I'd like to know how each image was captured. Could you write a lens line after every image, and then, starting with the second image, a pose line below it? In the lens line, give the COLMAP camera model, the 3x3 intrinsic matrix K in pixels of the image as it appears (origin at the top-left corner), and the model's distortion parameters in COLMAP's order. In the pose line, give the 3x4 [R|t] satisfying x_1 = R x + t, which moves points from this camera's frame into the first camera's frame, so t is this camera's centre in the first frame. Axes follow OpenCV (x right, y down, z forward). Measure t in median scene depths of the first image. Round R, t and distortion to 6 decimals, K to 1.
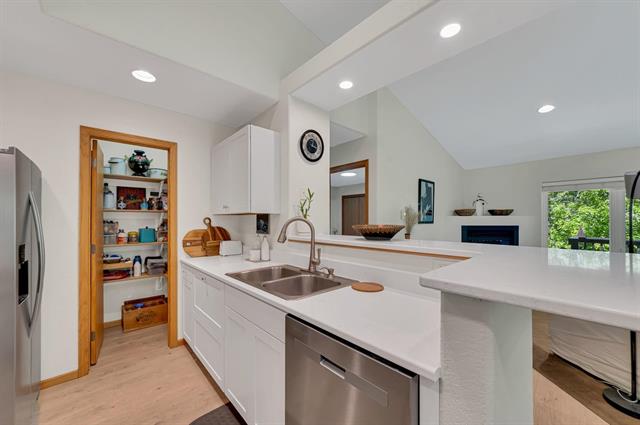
lens RADIAL K [[242.2, 0, 324.2], [0, 242.2, 218.1], [0, 0, 1]] dist [-0.002901, 0.001433]
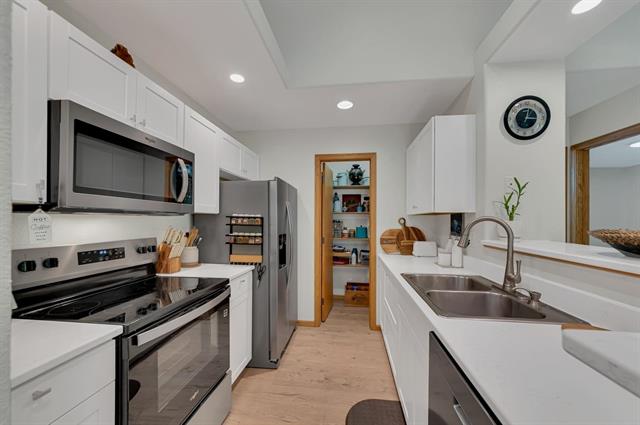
lens RADIAL K [[242.2, 0, 326.9], [0, 242.2, 220.7], [0, 0, 1]] dist [-0.002901, 0.001433]
pose [[0.651298, 0.005355, -0.758803, 0.116646], [-0.000286, 0.999977, 0.006811, 0.003156], [0.758822, -0.004219, 0.651284, 0.082184]]
